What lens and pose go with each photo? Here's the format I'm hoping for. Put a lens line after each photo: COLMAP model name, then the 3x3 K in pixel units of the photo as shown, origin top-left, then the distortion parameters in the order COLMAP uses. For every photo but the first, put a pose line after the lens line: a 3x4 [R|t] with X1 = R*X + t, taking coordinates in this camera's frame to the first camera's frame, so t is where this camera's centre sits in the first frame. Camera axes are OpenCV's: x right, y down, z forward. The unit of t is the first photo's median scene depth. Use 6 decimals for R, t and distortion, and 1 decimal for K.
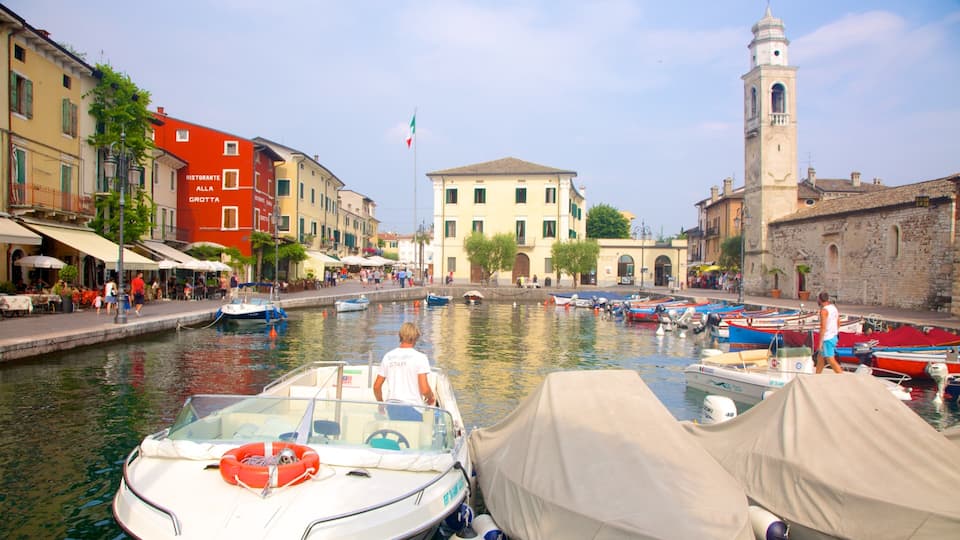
lens RADIAL K [[902.7, 0, 480.0], [0, 902.7, 270.0], [0, 0, 1]] dist [-0.015957, -0.002609]
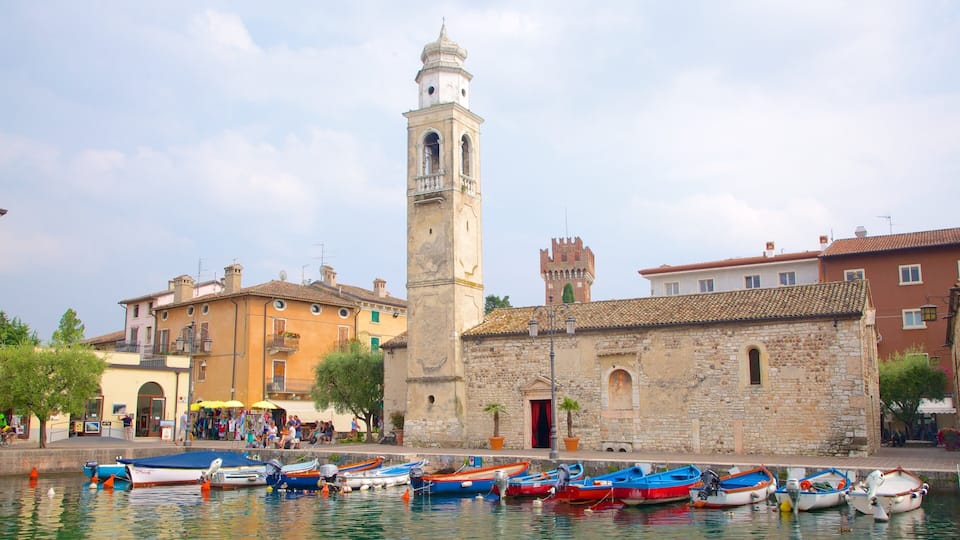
lens RADIAL K [[902.7, 0, 480.0], [0, 902.7, 270.0], [0, 0, 1]] dist [-0.015957, -0.002609]
pose [[0.455591, 0.136053, 0.879731, -0.262429], [0.005551, 0.987798, -0.155640, 0.004078], [-0.890172, 0.075792, 0.449277, 0.686133]]
